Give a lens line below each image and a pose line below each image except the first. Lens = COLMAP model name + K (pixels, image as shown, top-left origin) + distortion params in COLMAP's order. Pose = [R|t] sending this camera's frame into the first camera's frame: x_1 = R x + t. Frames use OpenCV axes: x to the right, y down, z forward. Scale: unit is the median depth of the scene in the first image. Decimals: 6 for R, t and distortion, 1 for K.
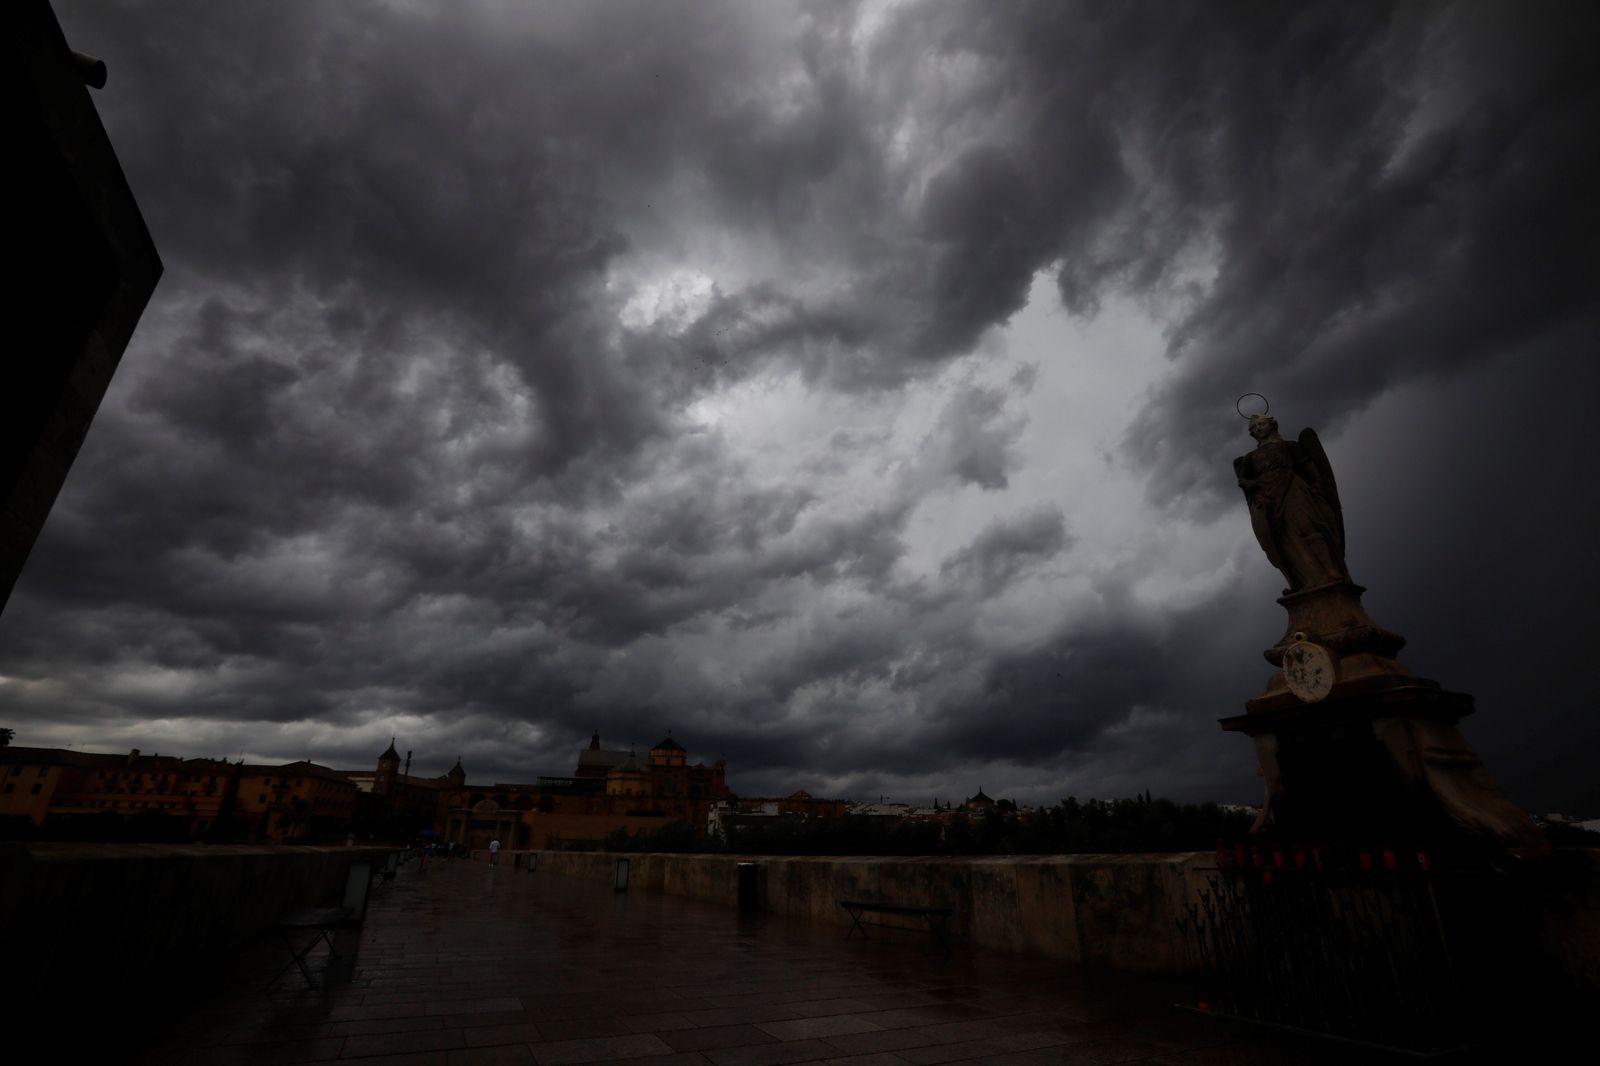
lens RADIAL K [[739.1, 0, 773.2], [0, 739.1, 549.2], [0, 0, 1]] dist [-0.035465, 0.026861]
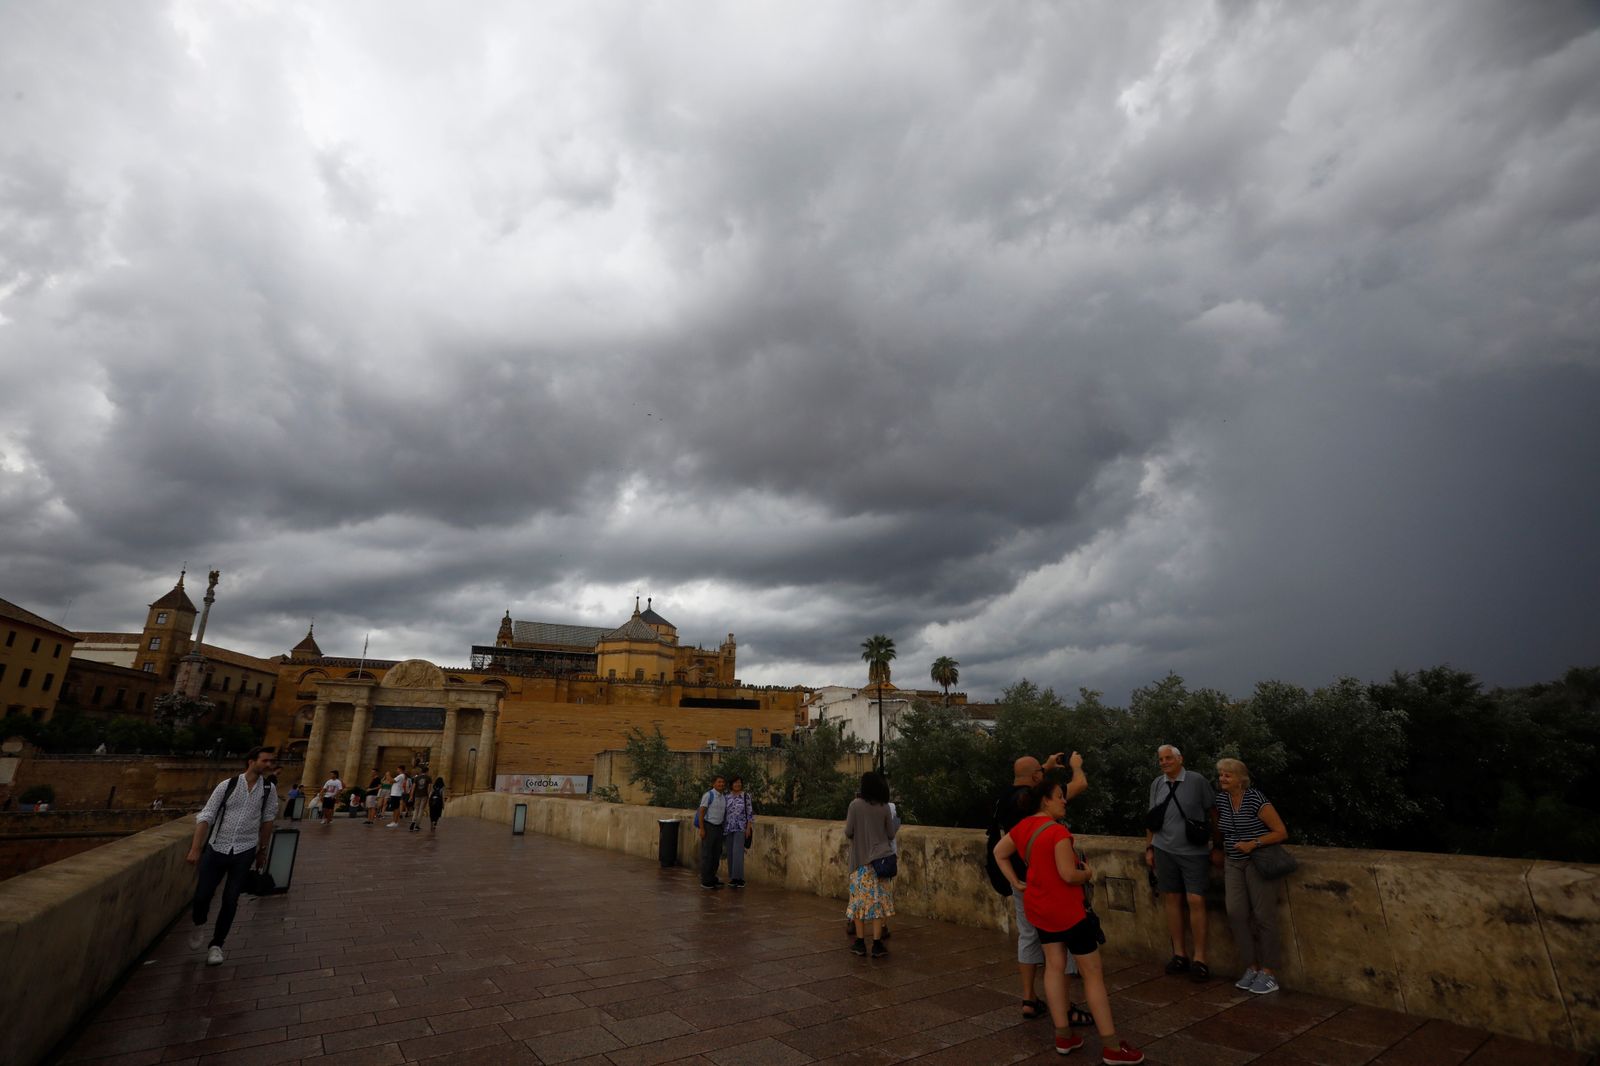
lens RADIAL K [[739.1, 0, 773.2], [0, 739.1, 549.2], [0, 0, 1]] dist [-0.035465, 0.026861]
pose [[0.981213, 0.048282, 0.186790, -0.286014], [-0.066653, 0.993400, 0.093350, 0.237830], [-0.181050, -0.104046, 0.977955, 0.589468]]
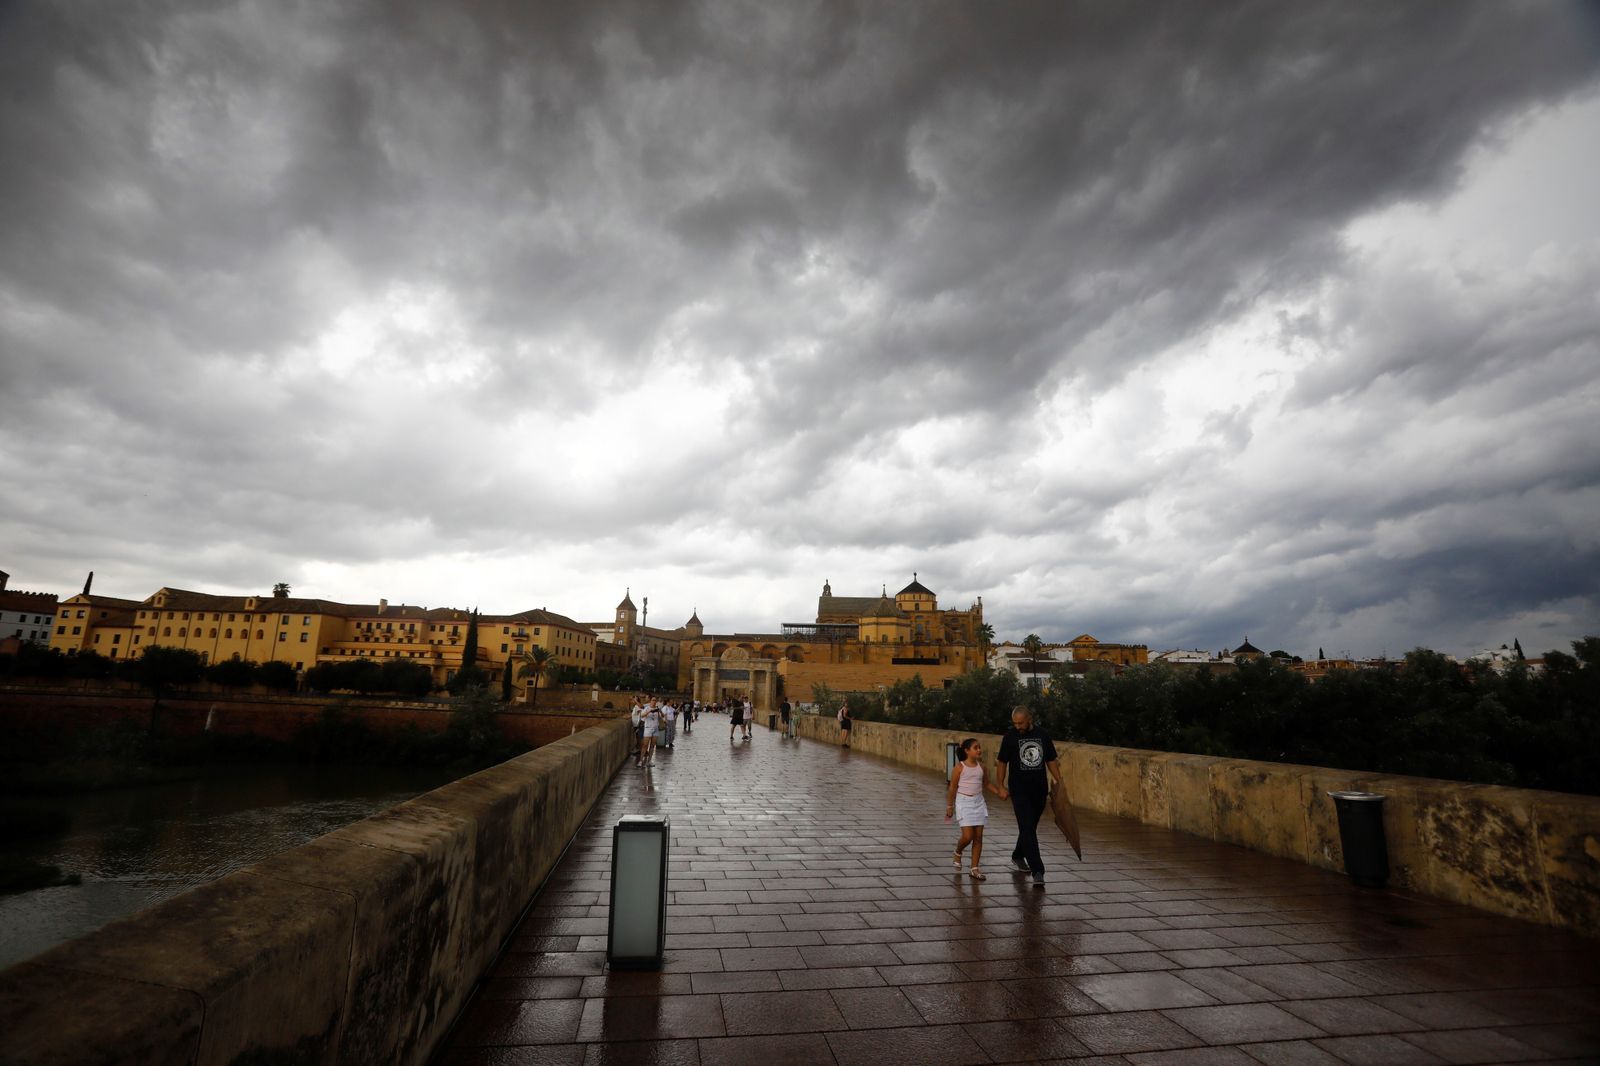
lens RADIAL K [[739.1, 0, 773.2], [0, 739.1, 549.2], [0, 0, 1]] dist [-0.035465, 0.026861]
pose [[0.962272, -0.043902, -0.268524, -0.118240], [0.093199, 0.980379, 0.173700, 0.089899], [0.255629, -0.192173, 0.947483, 0.230873]]
